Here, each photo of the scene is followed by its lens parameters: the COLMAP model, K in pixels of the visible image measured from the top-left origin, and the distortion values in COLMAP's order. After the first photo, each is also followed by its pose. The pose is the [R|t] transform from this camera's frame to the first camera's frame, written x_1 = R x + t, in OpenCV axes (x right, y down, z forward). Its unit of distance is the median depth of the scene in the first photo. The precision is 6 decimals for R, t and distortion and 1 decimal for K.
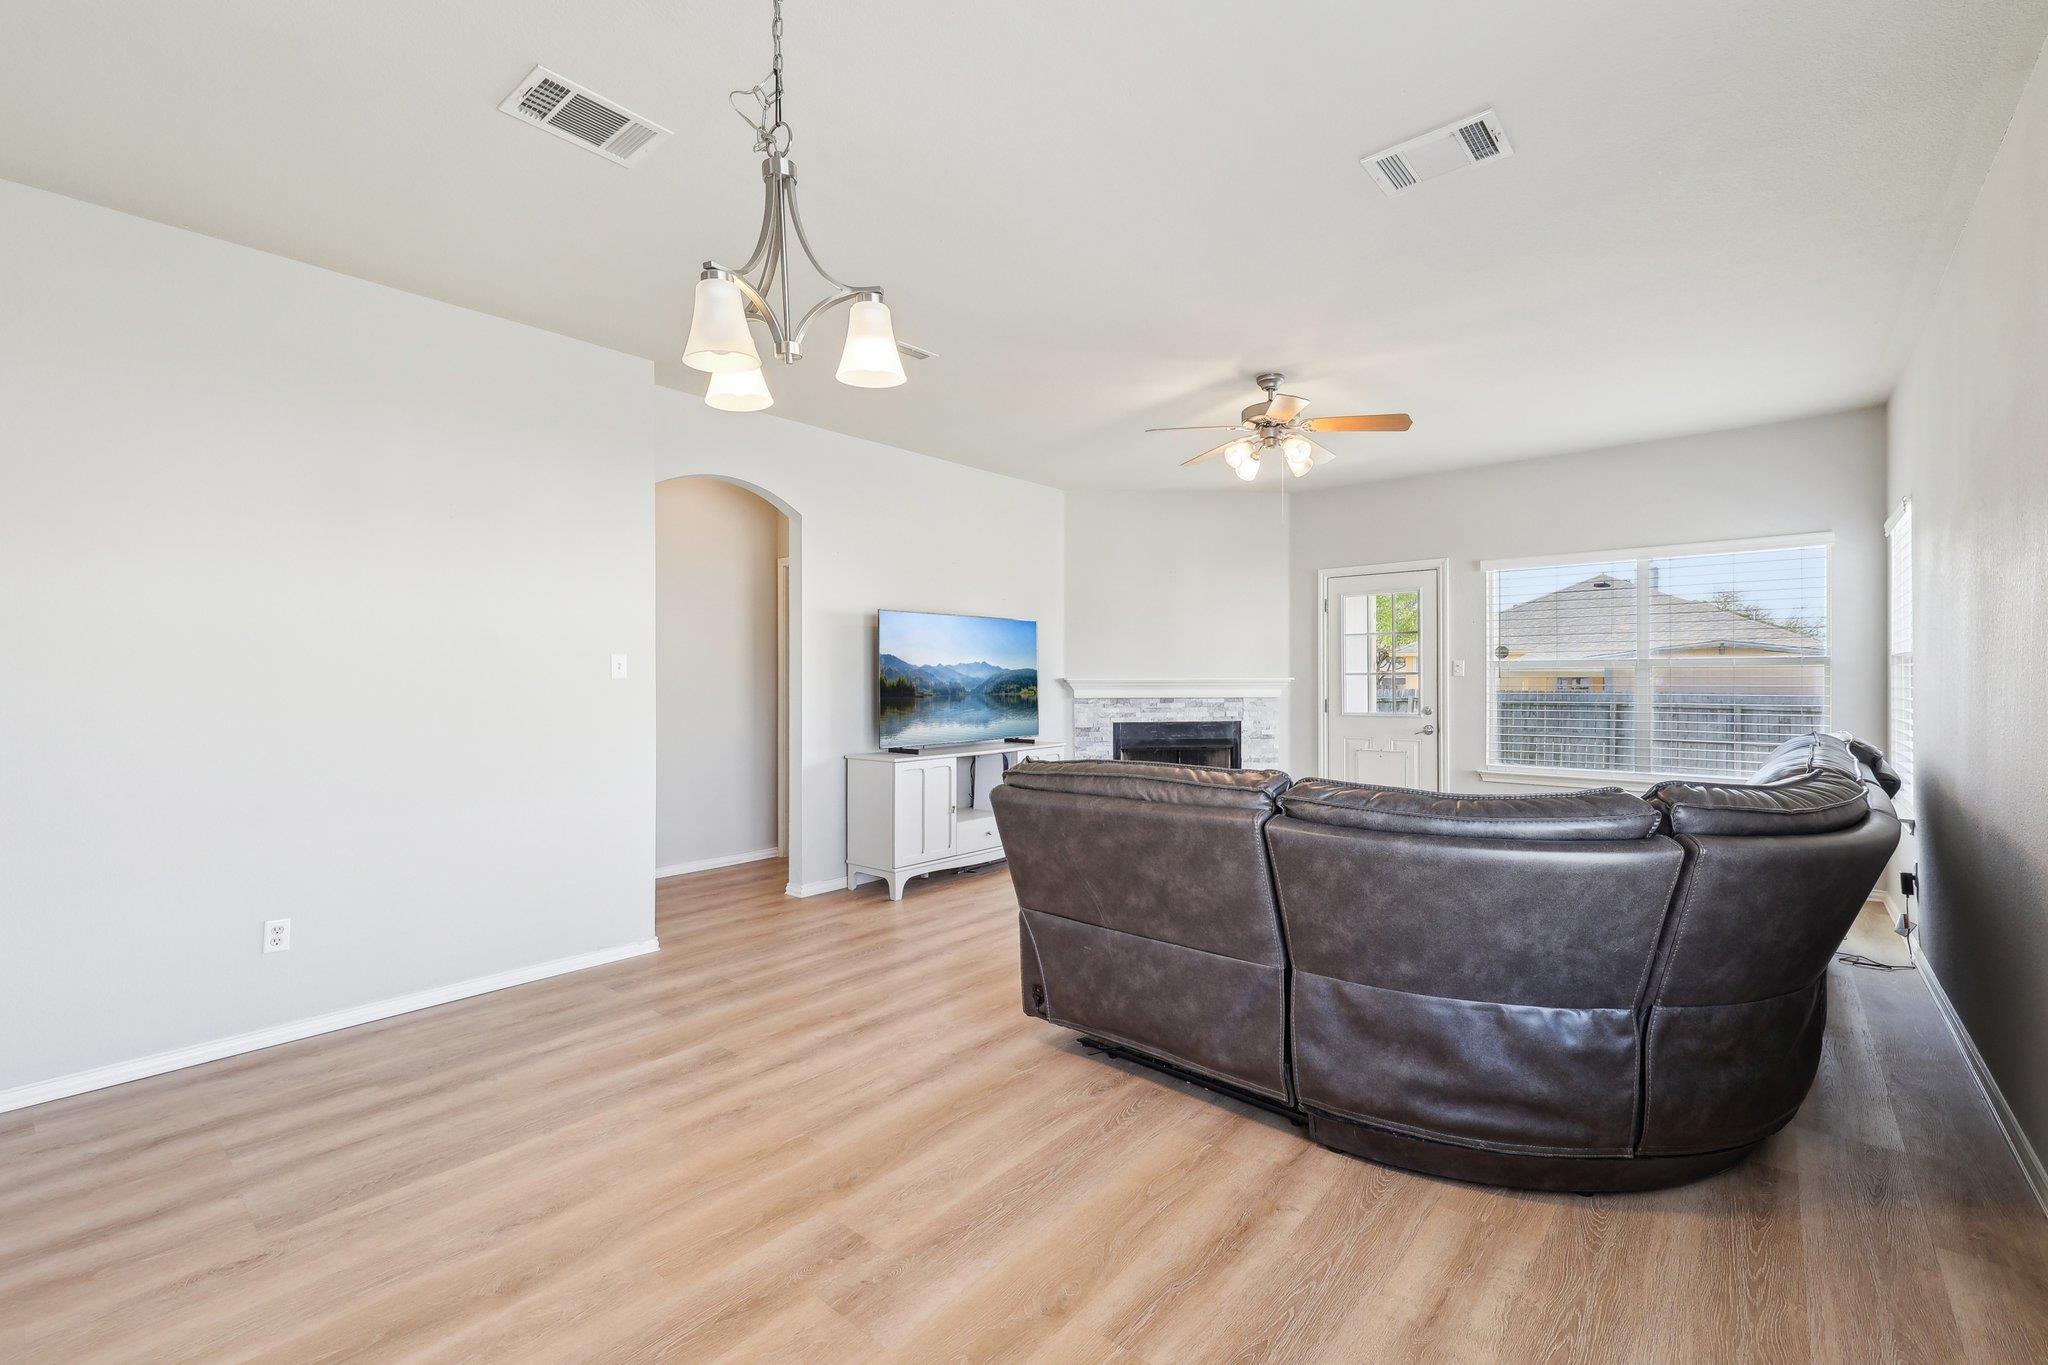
lens RADIAL K [[872.0, 0, 1031.5], [0, 872.0, 678.4], [0, 0, 1]] dist [0.001690, -0.000059]
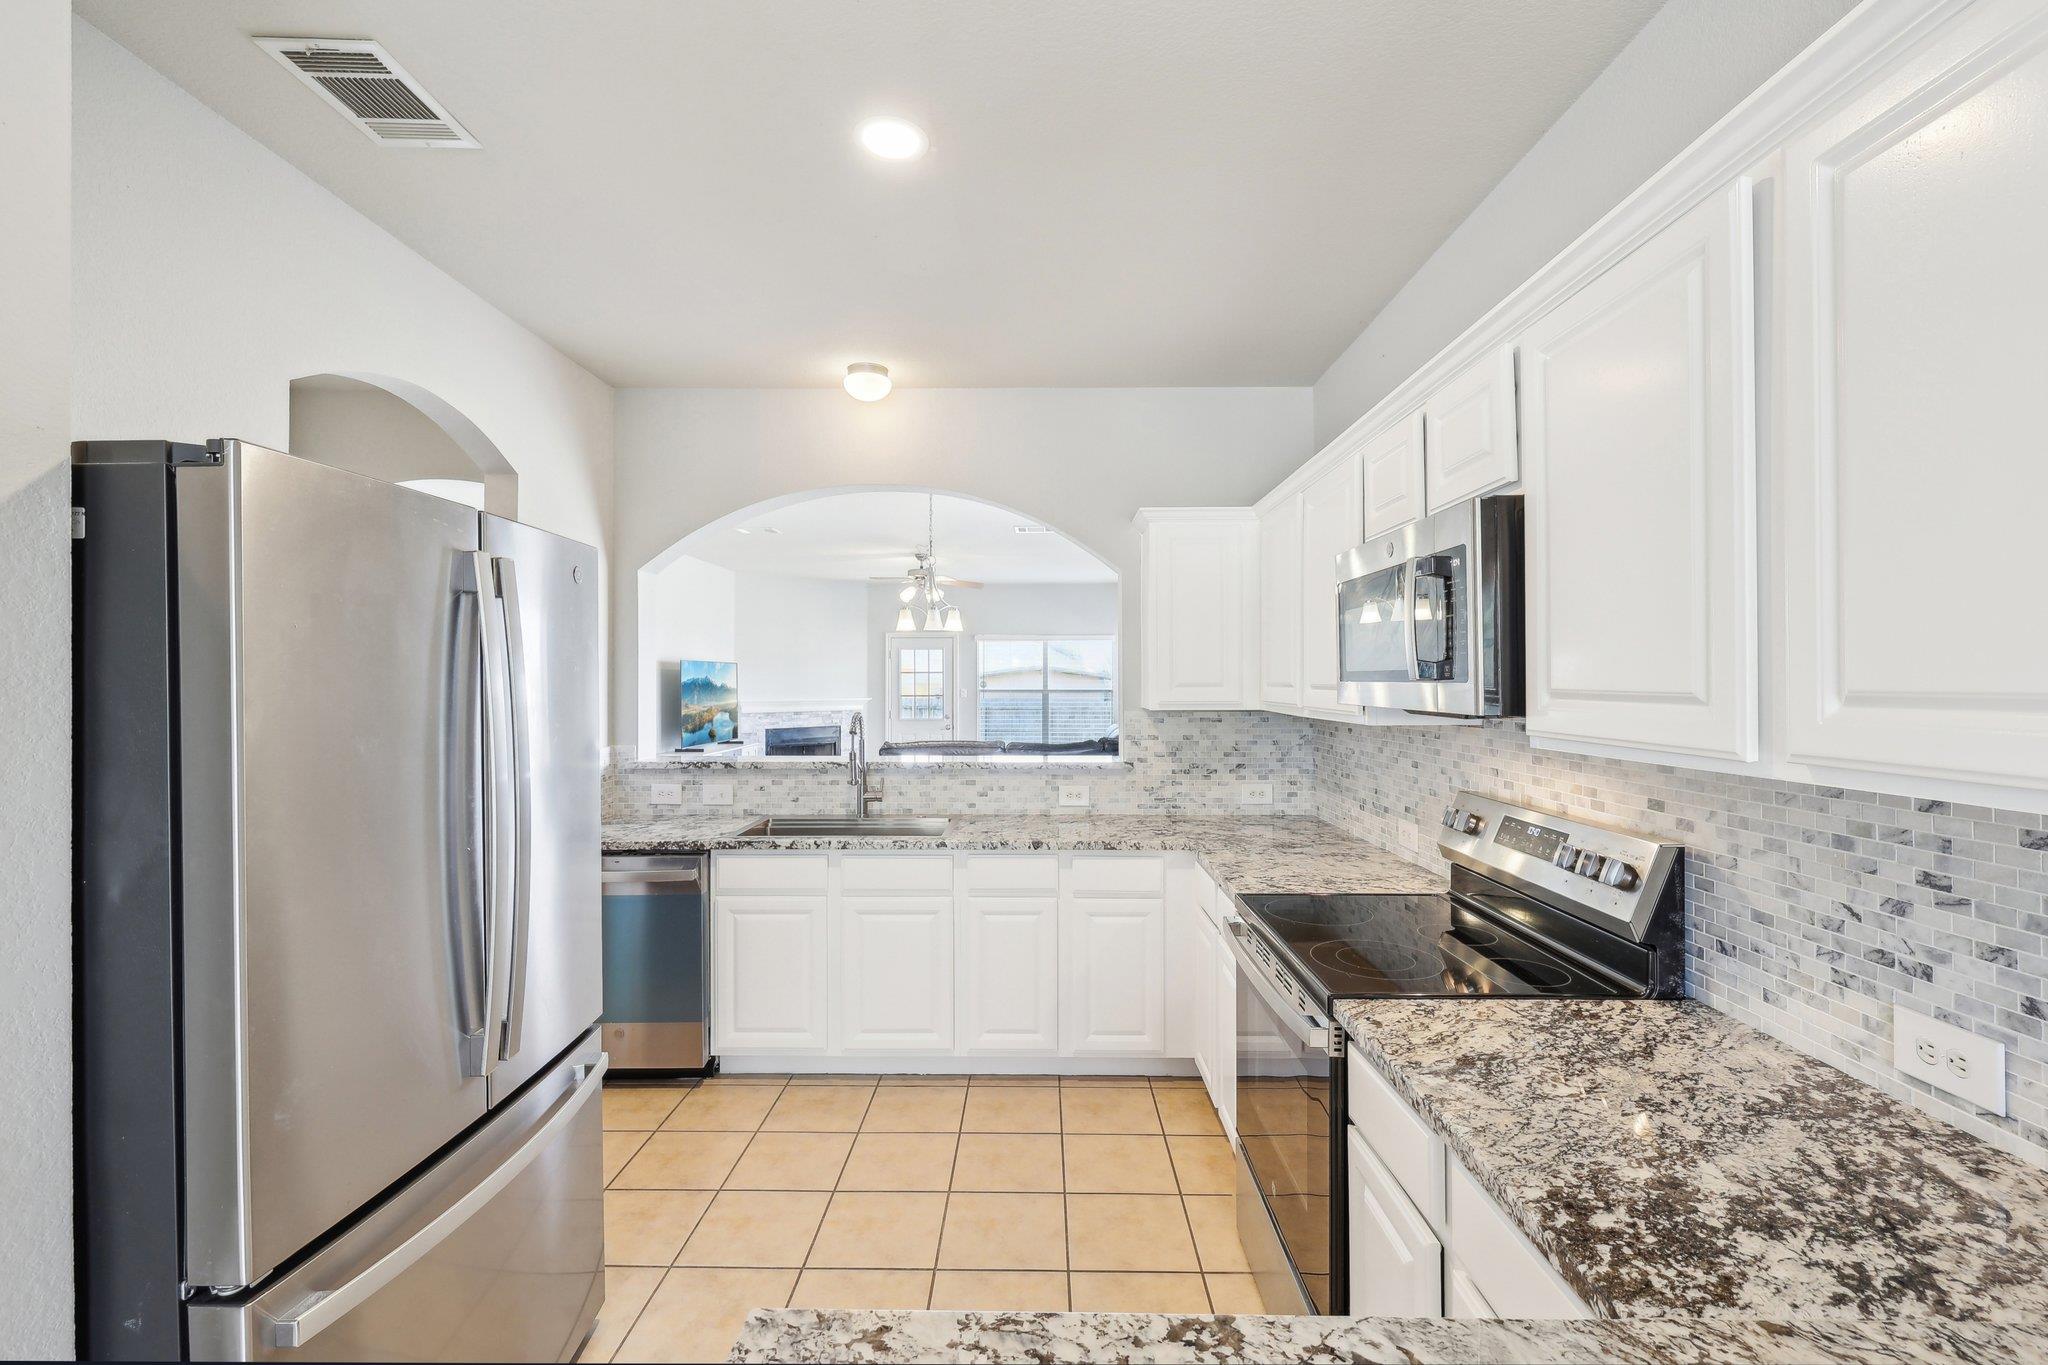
lens RADIAL K [[872.0, 0, 1030.1], [0, 872.0, 681.1], [0, 0, 1]] dist [0.001690, -0.000059]
pose [[0.771701, 0.008345, 0.635931, -0.556684], [-0.007096, 0.999965, -0.004511, -0.030517], [-0.635946, -0.001031, 0.771733, -0.493767]]
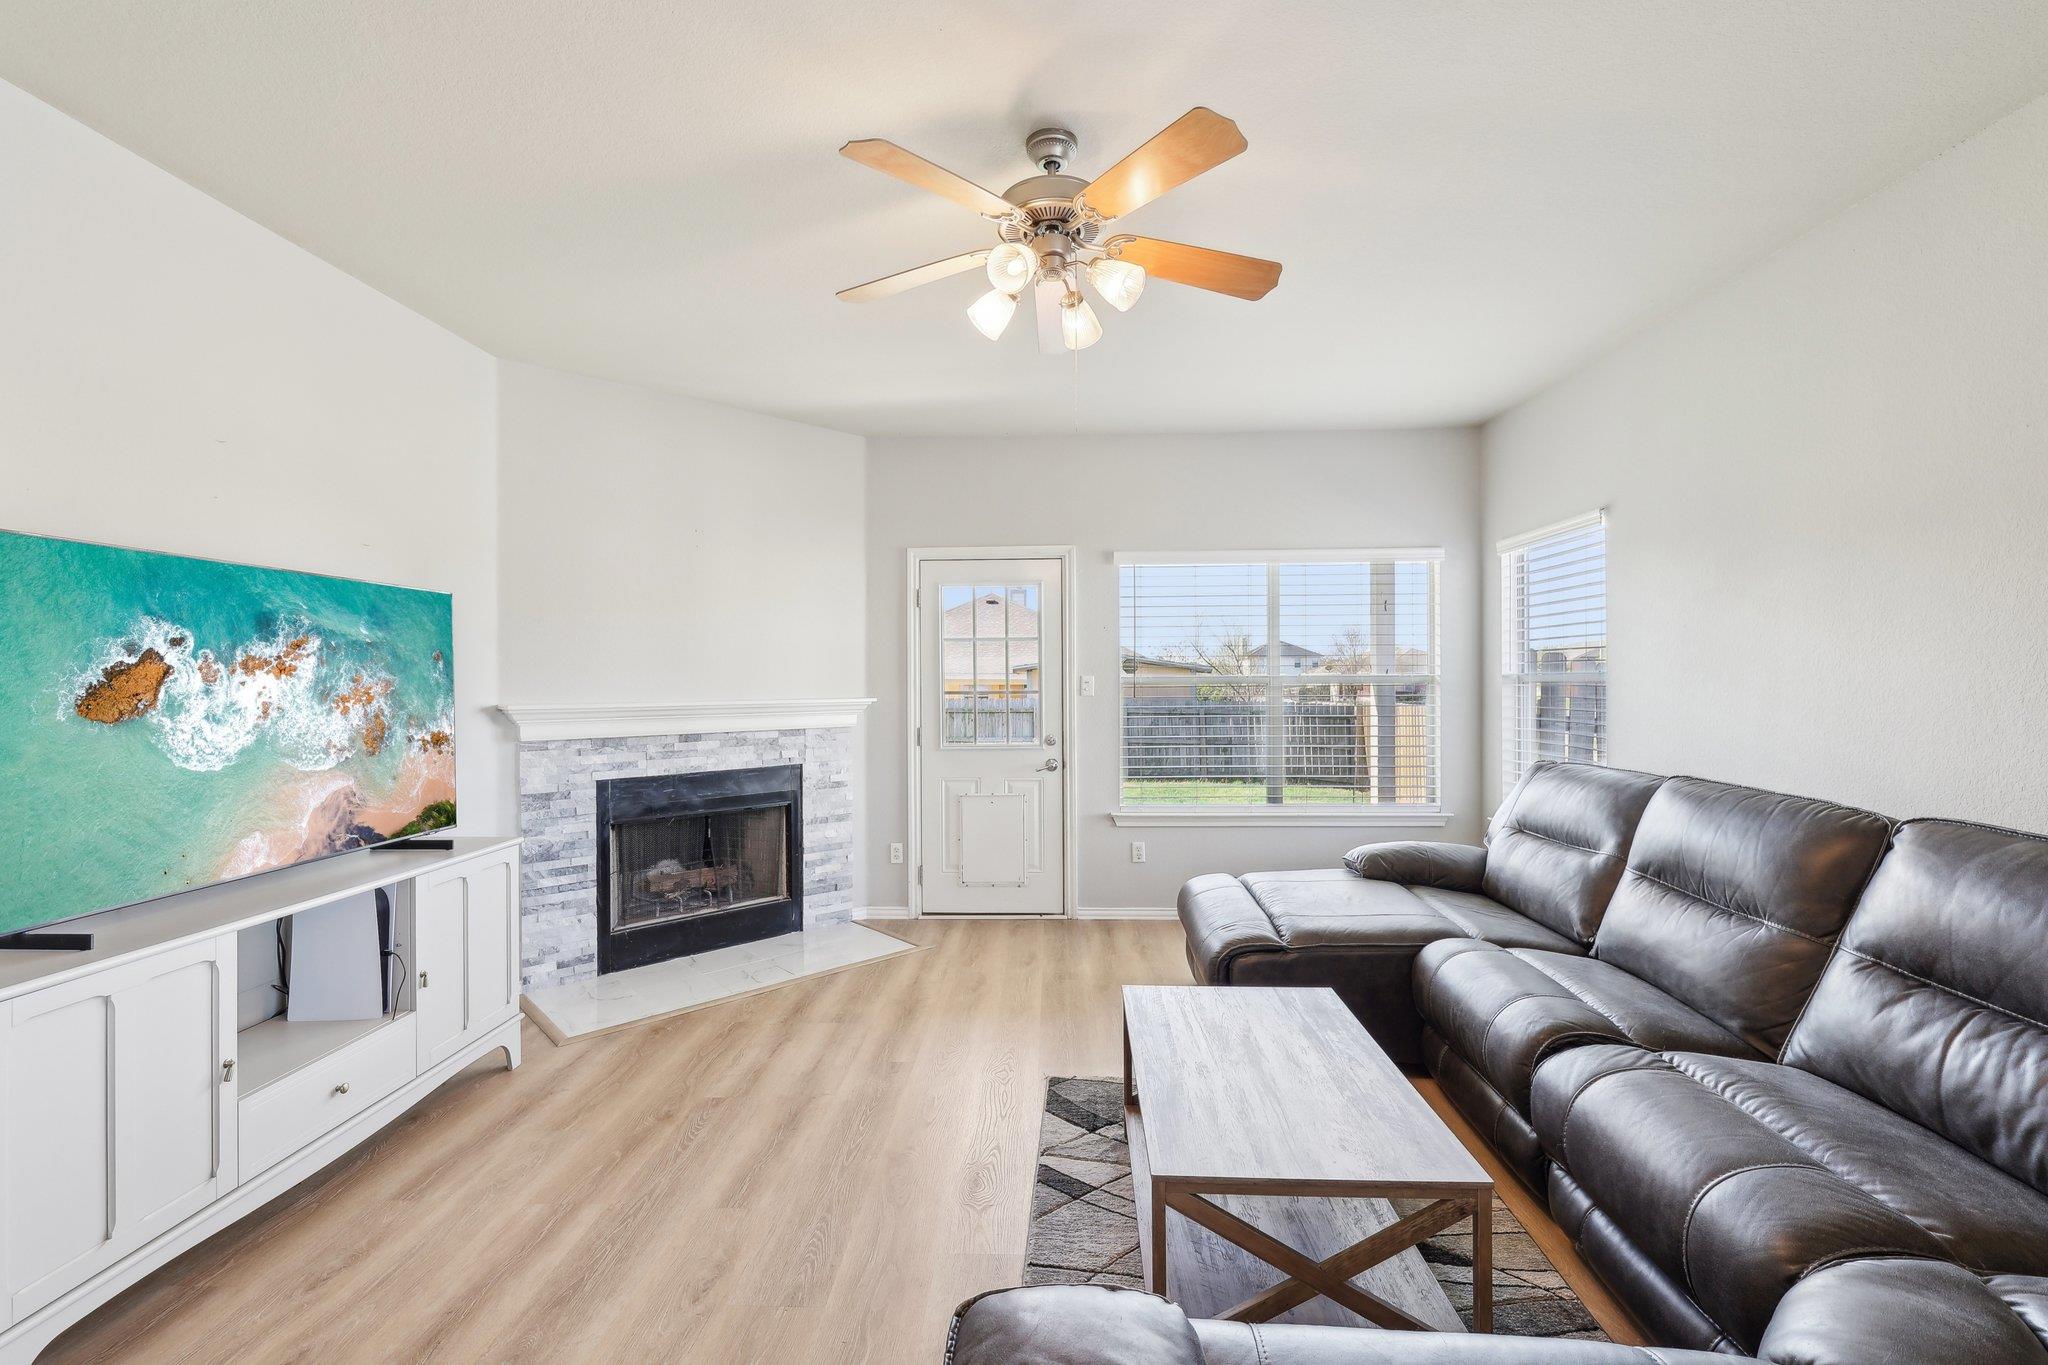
lens RADIAL K [[872.0, 0, 1022.6], [0, 872.0, 682.6], [0, 0, 1]] dist [0.001690, -0.000059]
pose [[0.788415, -0.001156, 0.615143, -0.041614], [0.003100, 0.999993, -0.002094, -0.012836], [-0.615136, 0.003558, 0.788413, 0.405235]]
